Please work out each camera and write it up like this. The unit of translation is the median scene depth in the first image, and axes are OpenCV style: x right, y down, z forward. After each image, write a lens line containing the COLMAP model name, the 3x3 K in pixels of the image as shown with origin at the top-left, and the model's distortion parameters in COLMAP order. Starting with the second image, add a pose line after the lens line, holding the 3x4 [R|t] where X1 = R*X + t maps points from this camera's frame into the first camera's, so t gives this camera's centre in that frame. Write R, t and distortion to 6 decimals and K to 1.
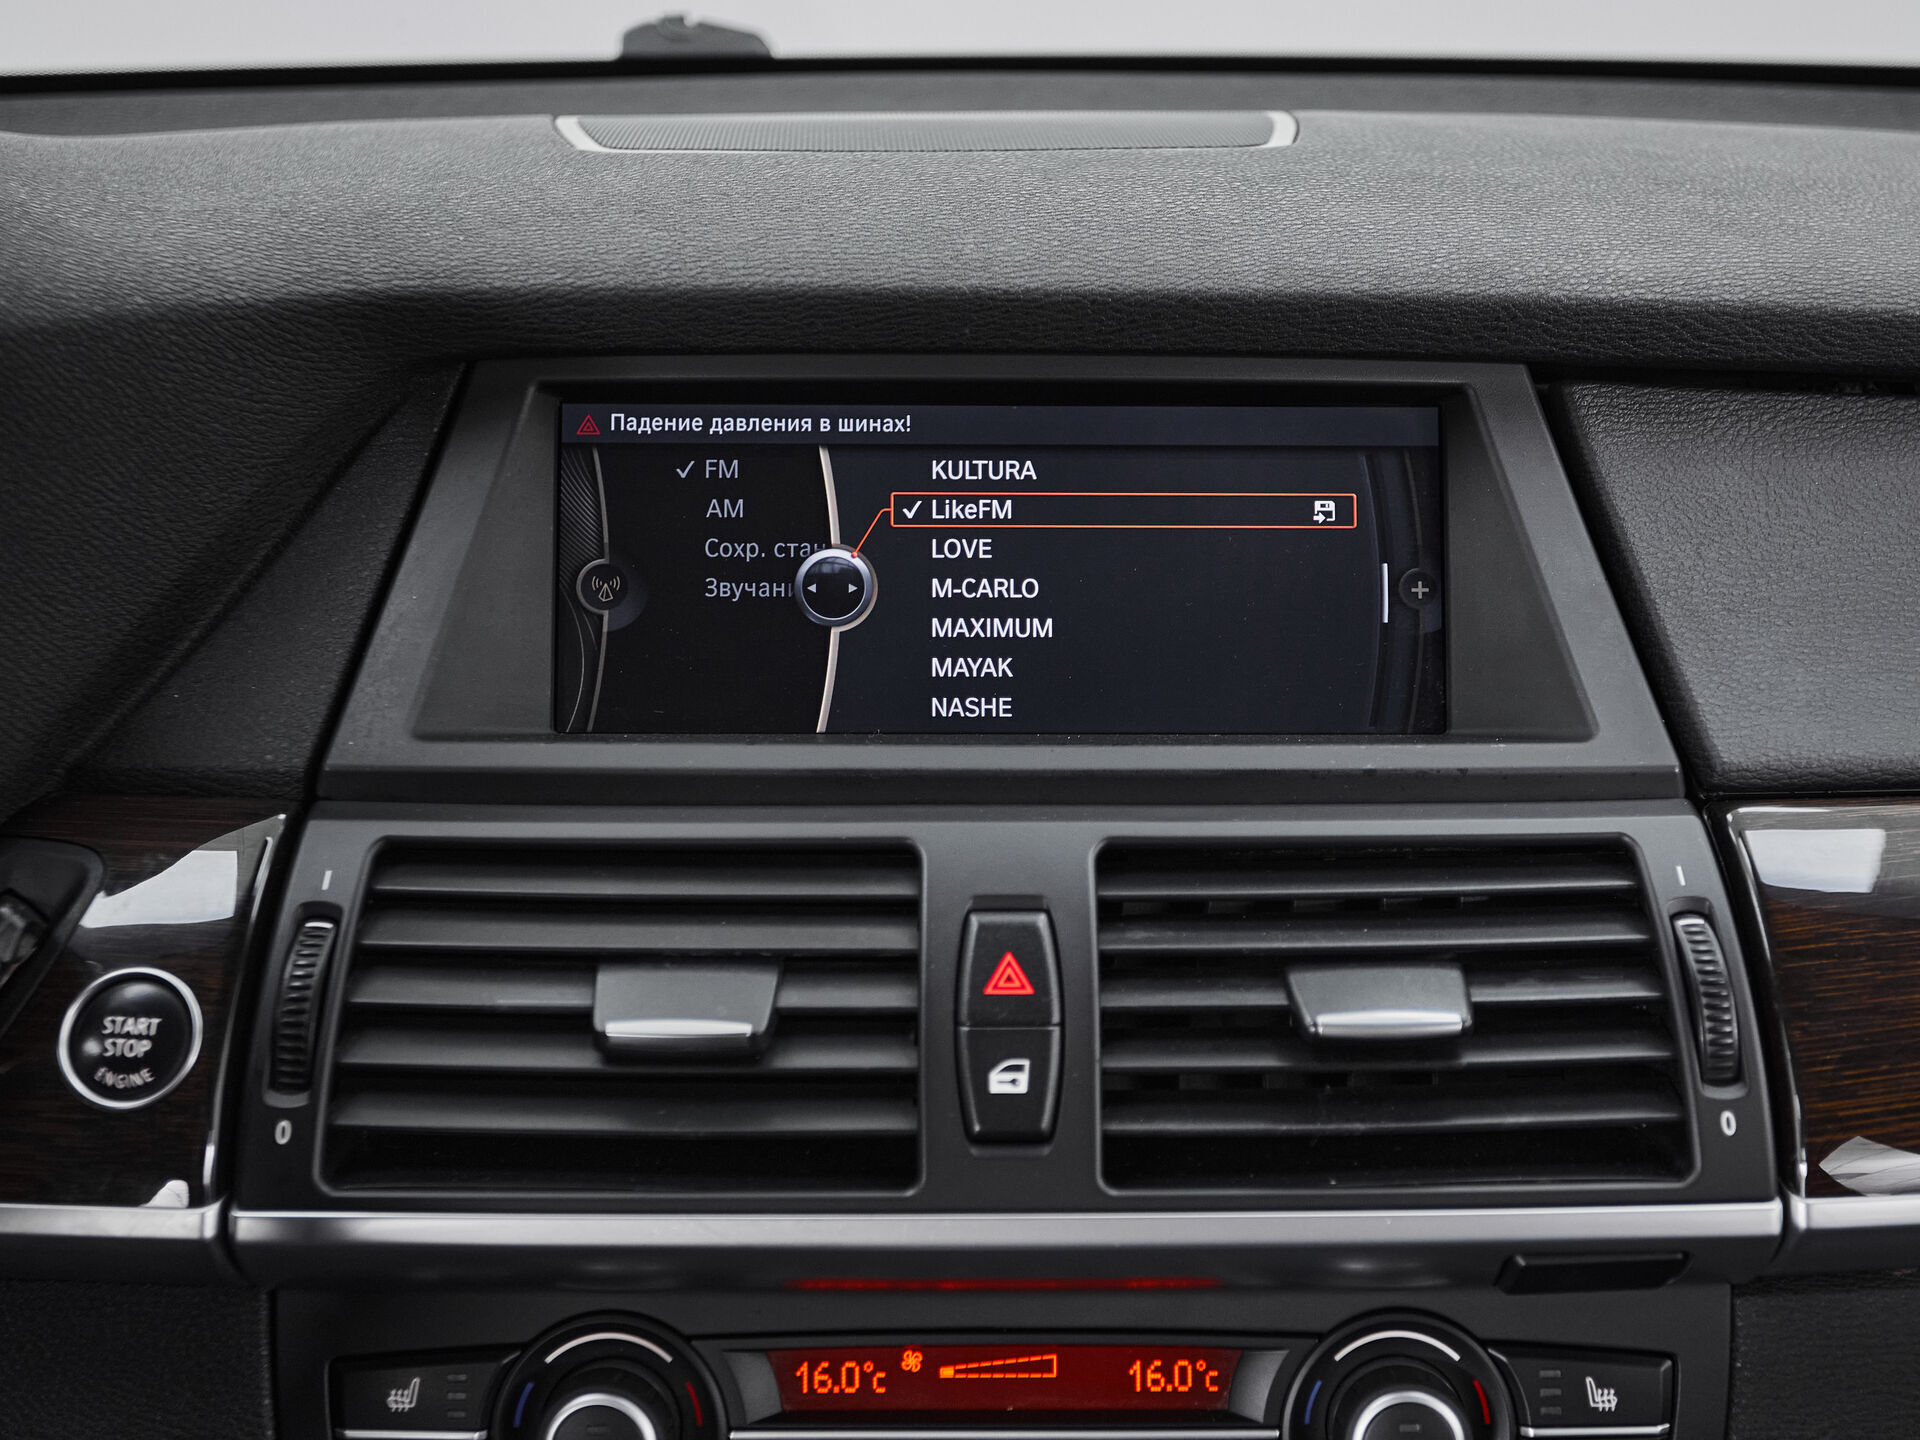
lens RADIAL K [[2406.2, 0, 999.3], [0, 2406.2, 701.3], [0, 0, 1]] dist [0.037830, 0.000000]
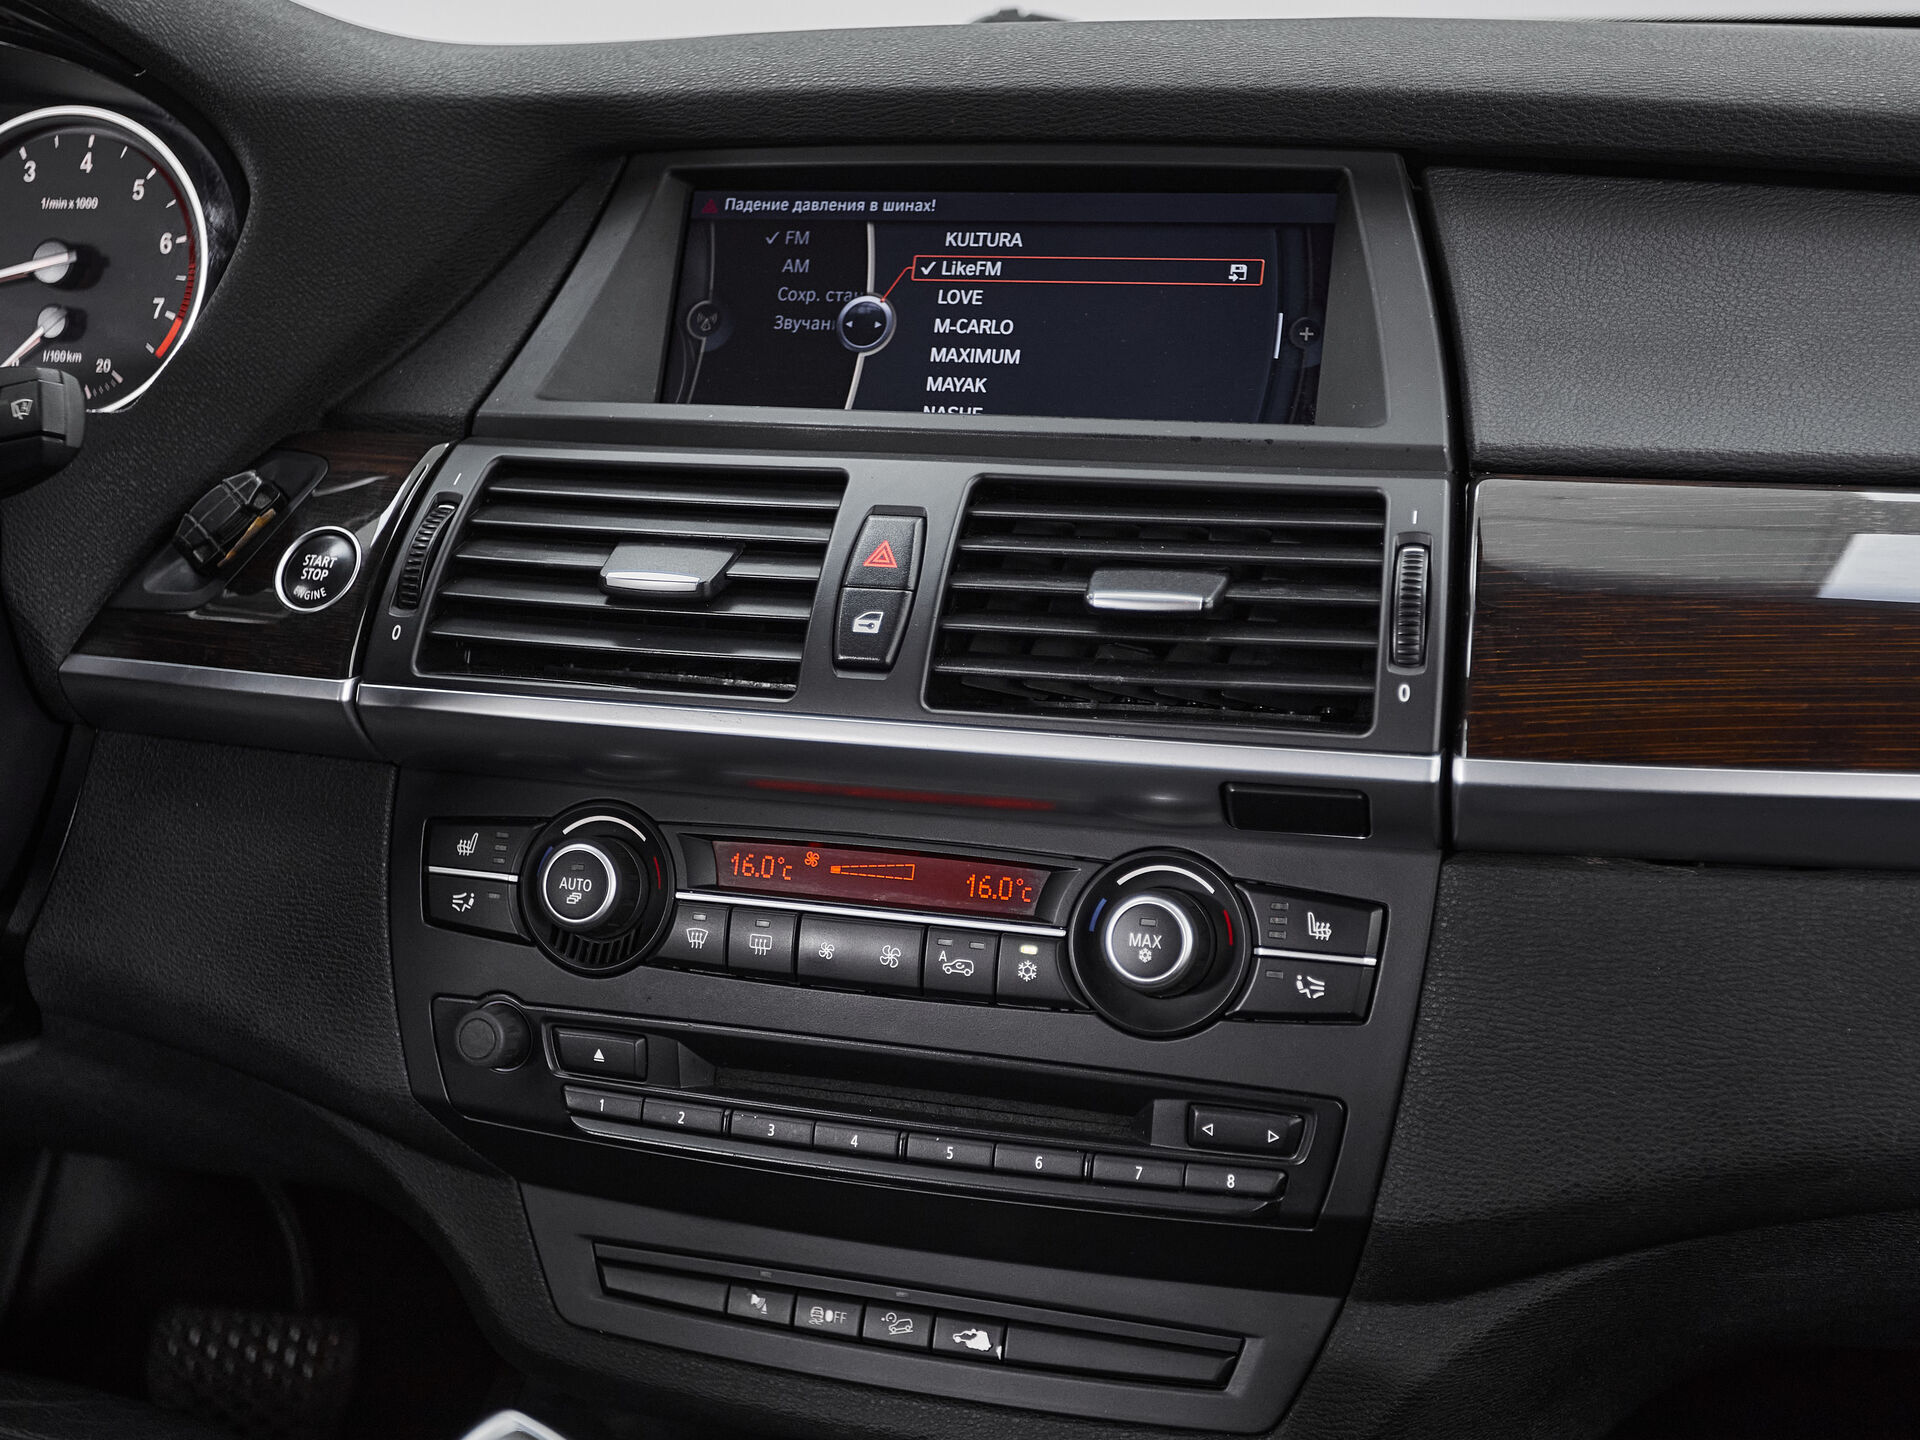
lens RADIAL K [[2639.6, 0, 884.7], [0, 2639.6, 657.2], [0, 0, 1]] dist [0.038453, 0.000000]
pose [[0.936367, 0.057798, -0.346232, 0.501179], [-0.097406, 0.990398, -0.098100, 0.303484], [0.337237, 0.125582, 0.933006, -0.360608]]
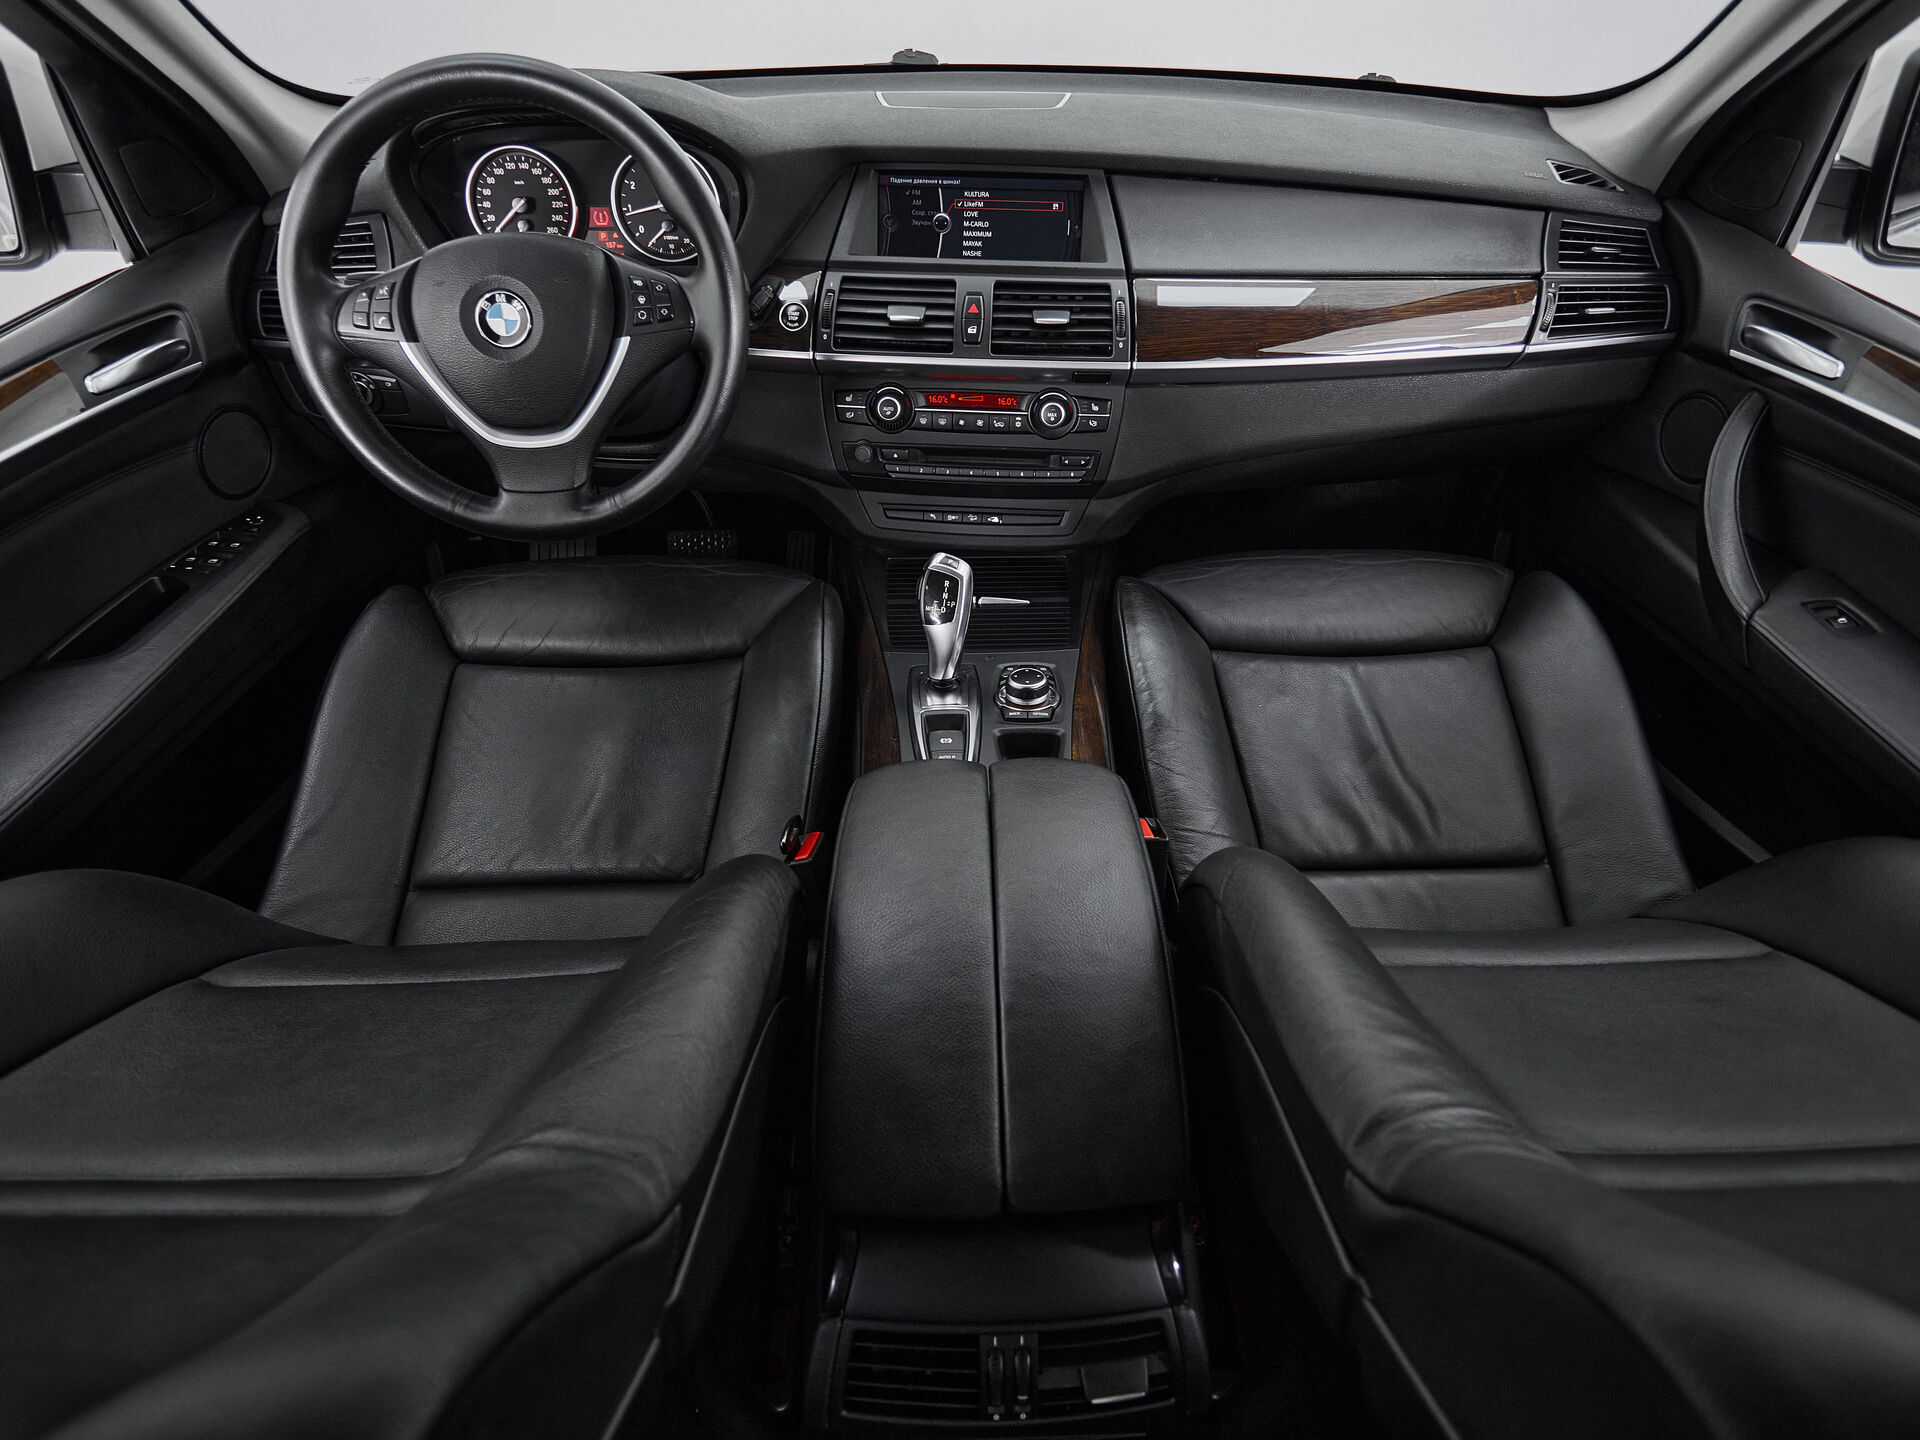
lens RADIAL K [[1051.2, 0, 984.2], [0, 1051.2, 692.7], [0, 0, 1]] dist [-0.001897, 0.001384]
pose [[0.997202, 0.050792, -0.054839, 0.171754], [-0.030447, 0.946052, 0.322582, 0.155520], [0.068266, -0.320009, 0.944952, -1.169920]]
